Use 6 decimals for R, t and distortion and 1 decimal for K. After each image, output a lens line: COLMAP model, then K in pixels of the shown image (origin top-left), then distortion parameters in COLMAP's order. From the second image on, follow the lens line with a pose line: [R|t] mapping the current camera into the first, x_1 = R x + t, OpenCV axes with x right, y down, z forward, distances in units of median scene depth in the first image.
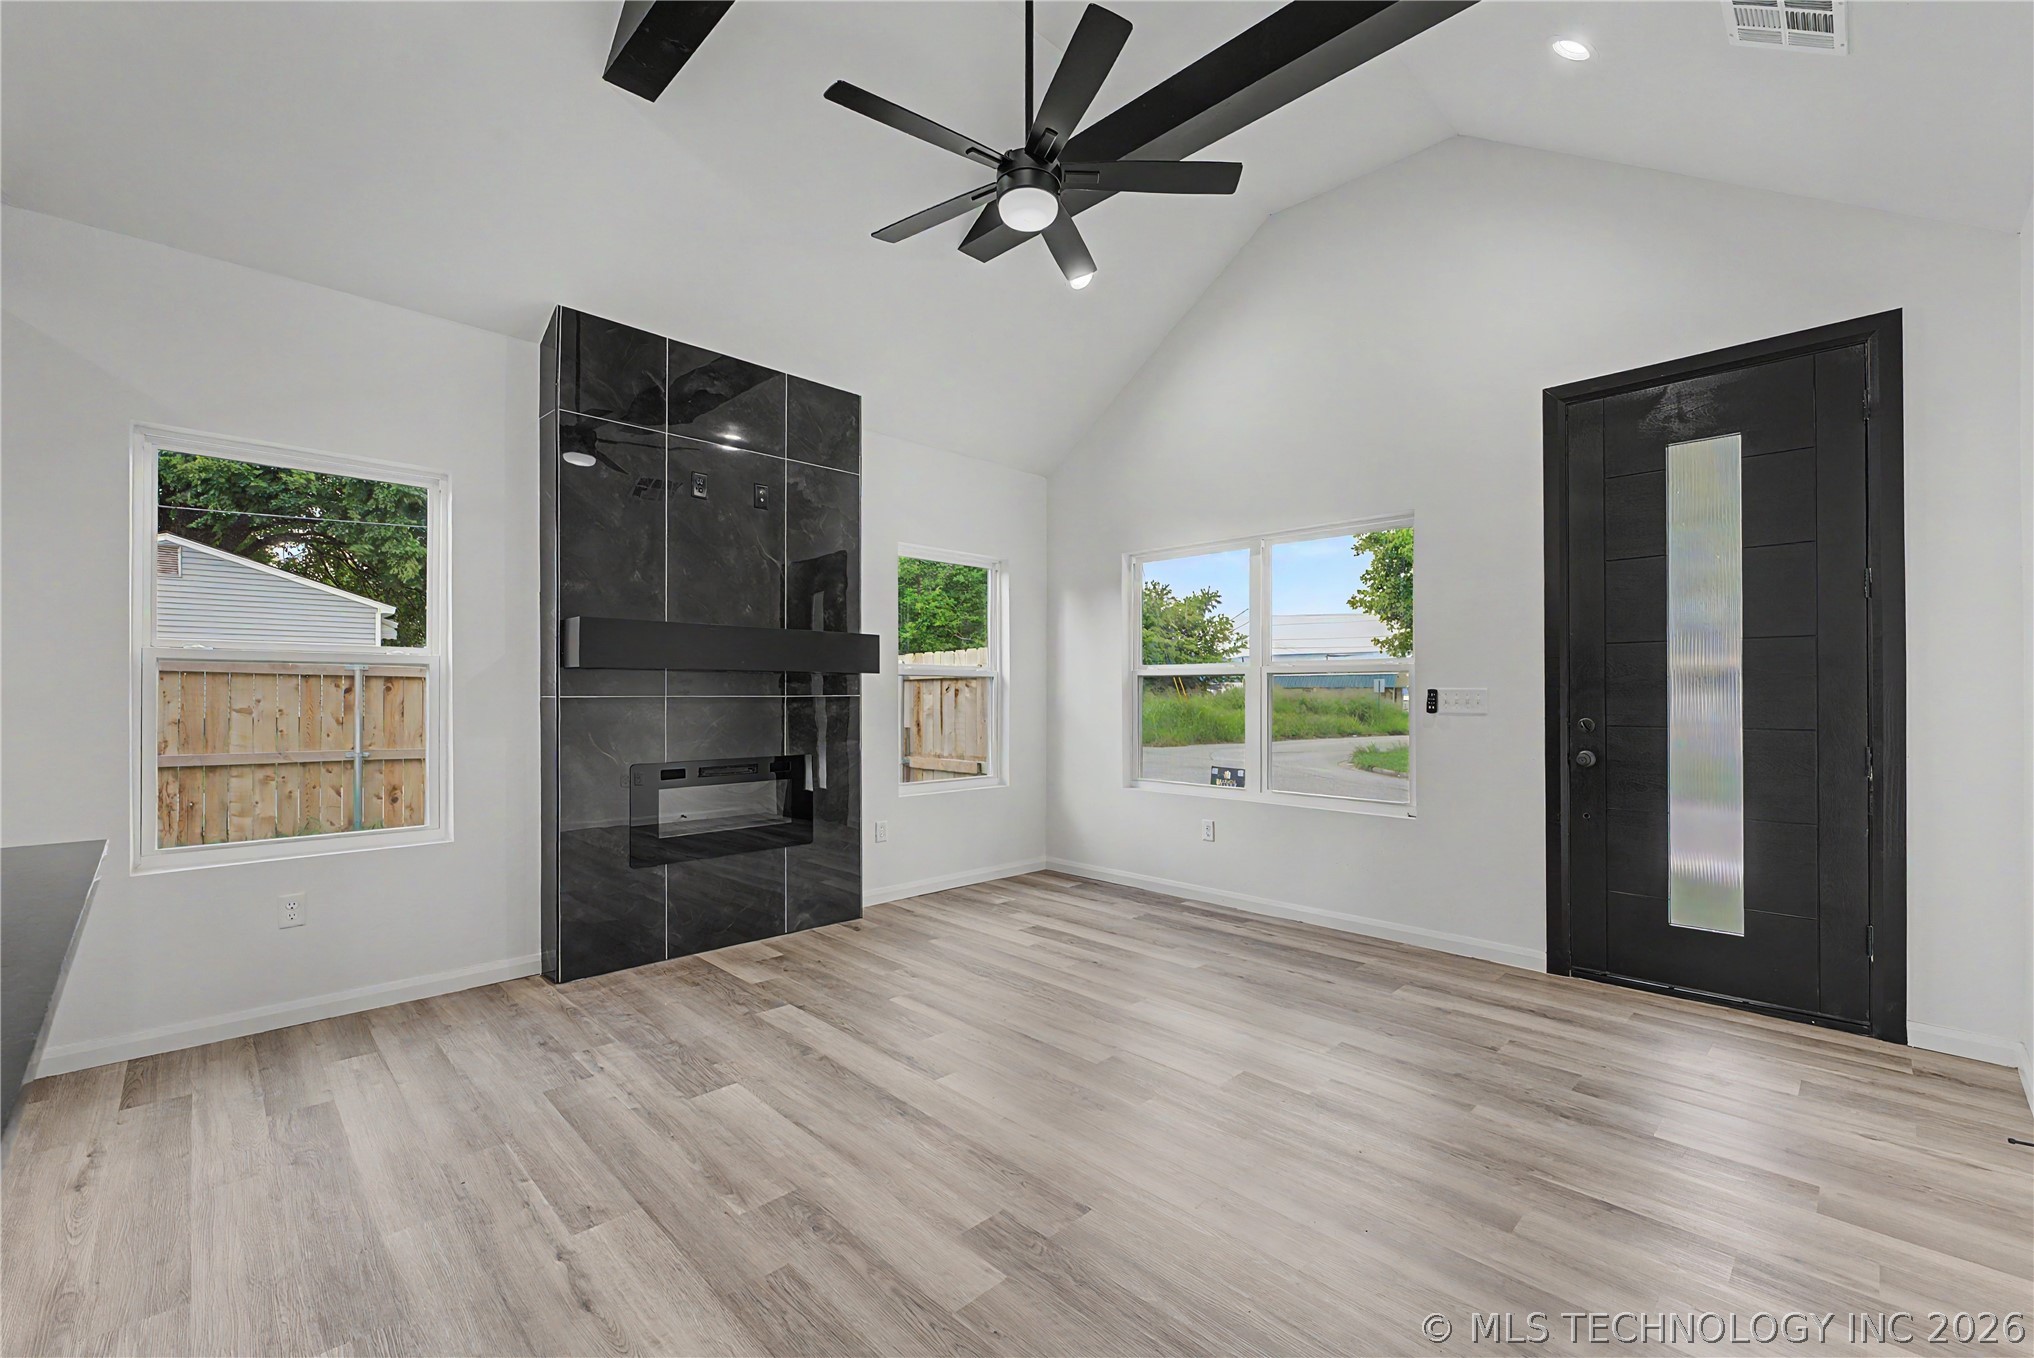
lens RADIAL K [[840.5, 0, 1017.2], [0, 840.5, 689.1], [0, 0, 1]] dist [0.000363, 0.000062]
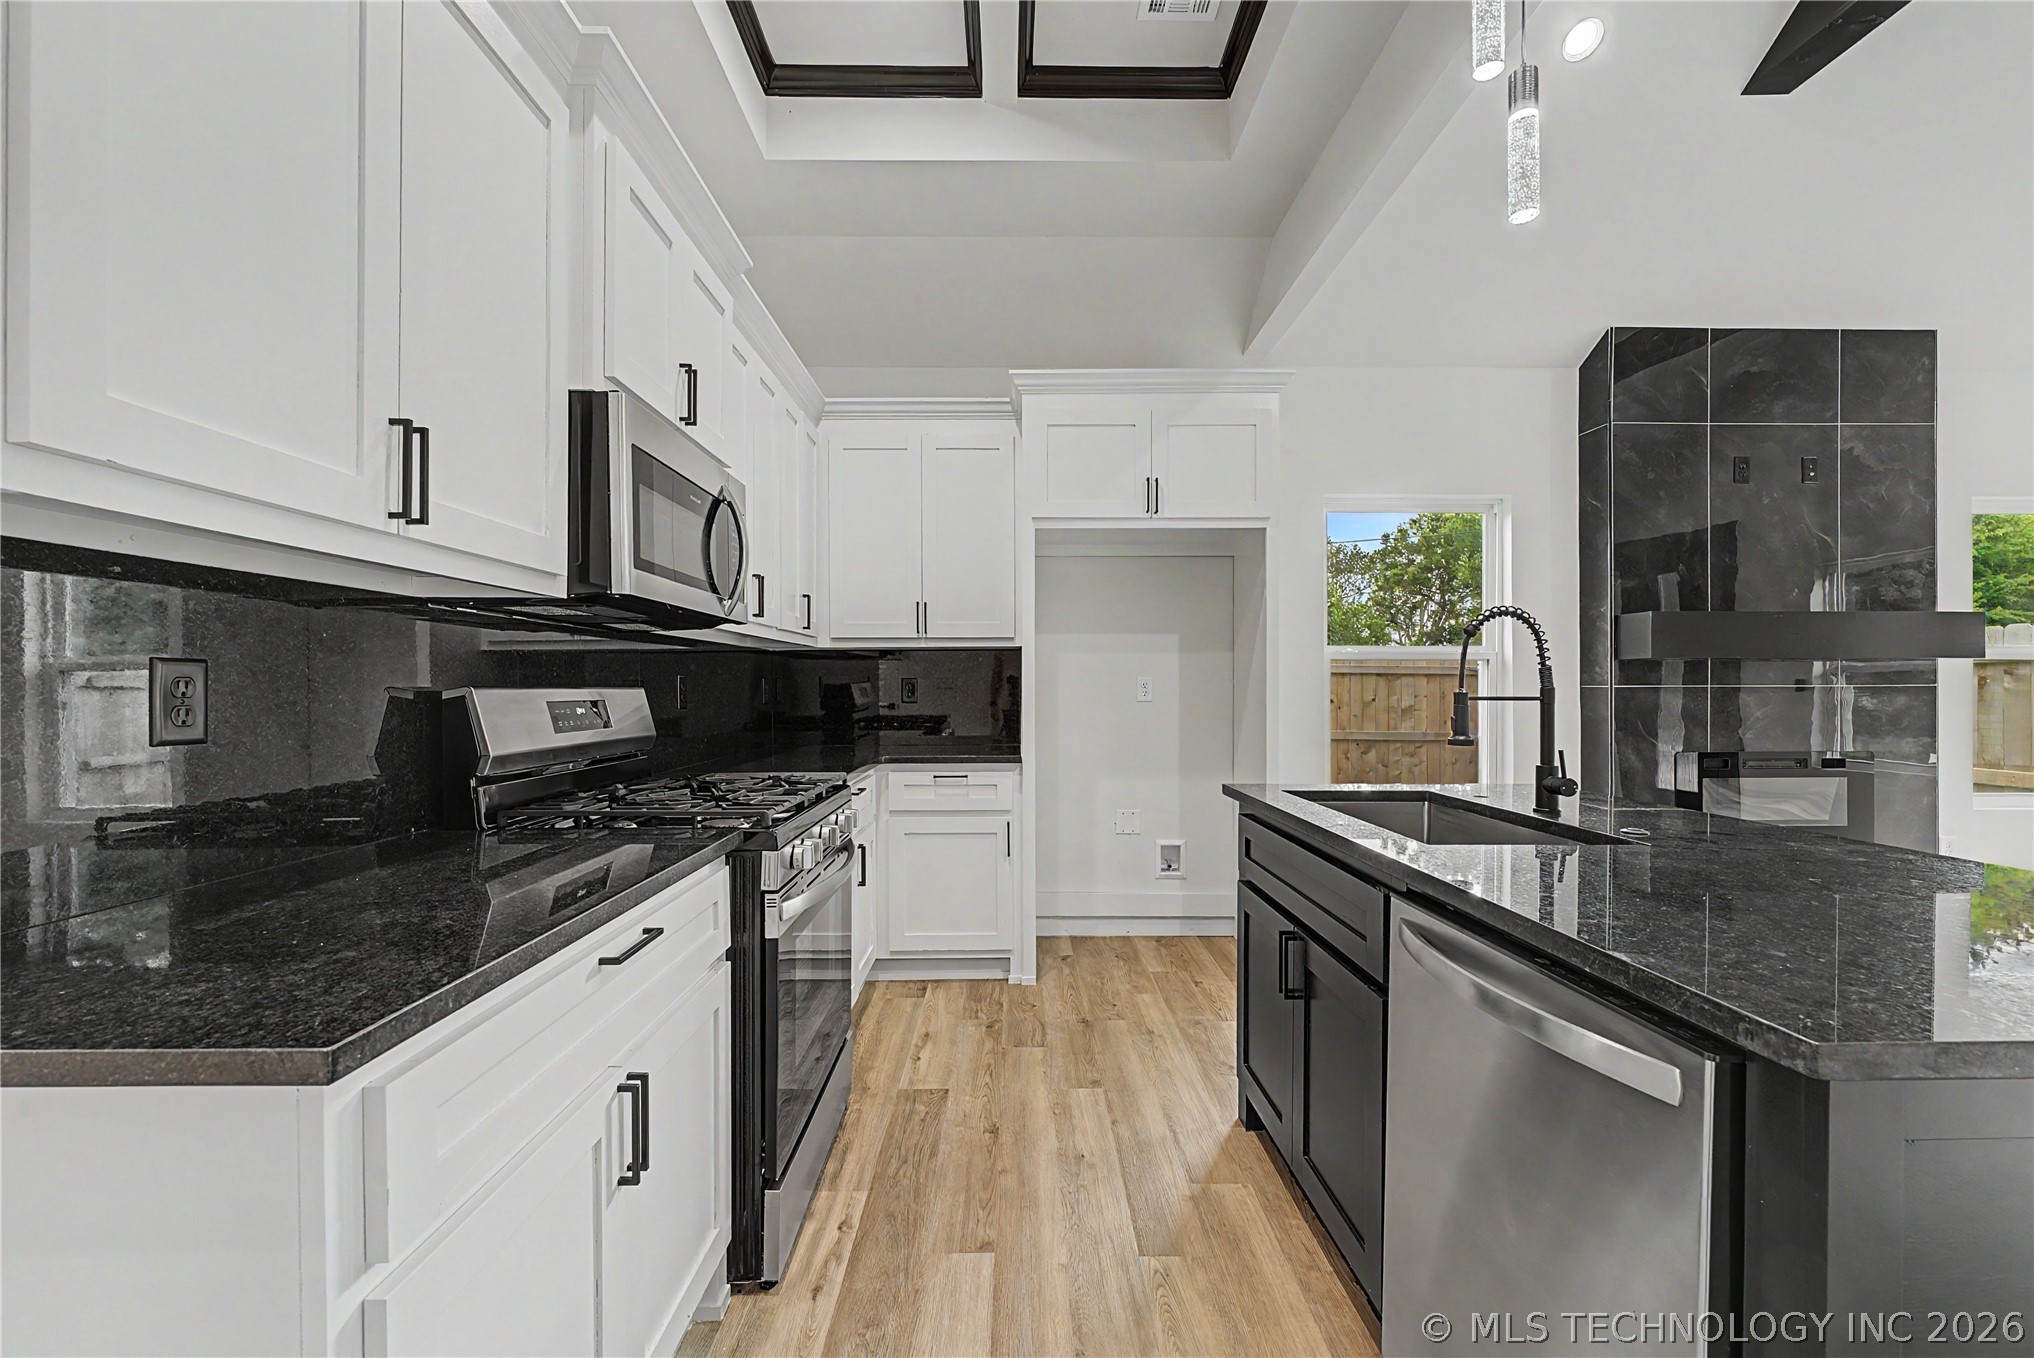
lens RADIAL K [[814.3, 0, 1016.2], [0, 814.3, 686.2], [0, 0, 1]] dist [-0.001046, -0.000392]
pose [[0.717273, -0.005387, -0.696772, -0.316919], [0.007549, 0.999972, 0.000041, 0.002530], [0.696752, -0.005289, 0.717293, -0.260268]]
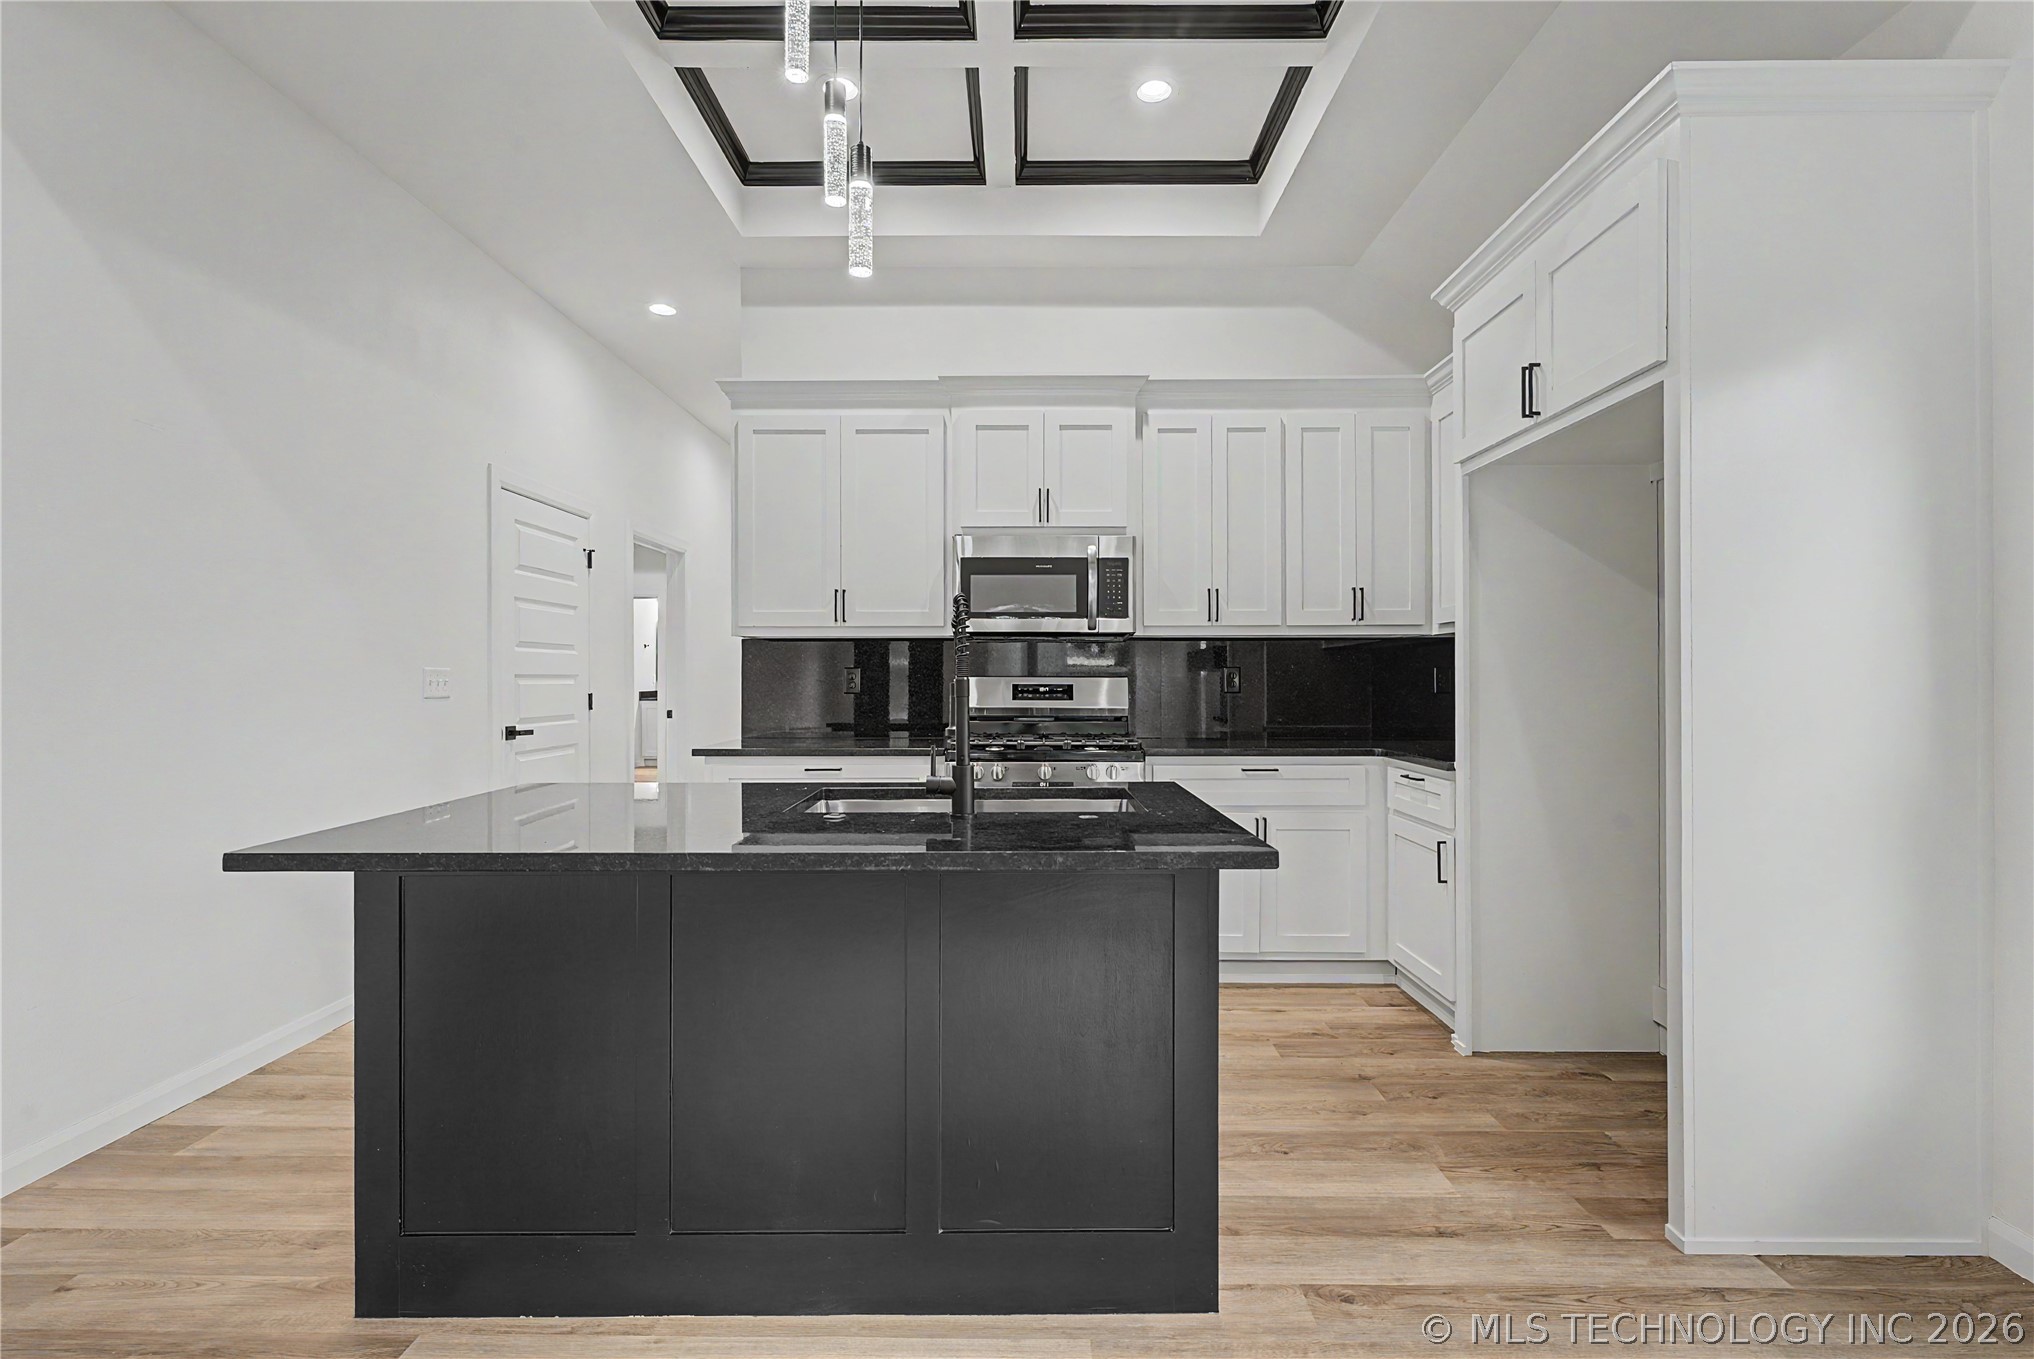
lens RADIAL K [[896.7, 0, 1014.3], [0, 896.7, 671.3], [0, 0, 1]] dist [-0.032070, -0.000300]
pose [[-0.708198, -0.006150, -0.705987, -0.130495], [0.002214, 0.999938, -0.010931, 0.005477], [0.706011, -0.009304, -0.708140, 0.575741]]
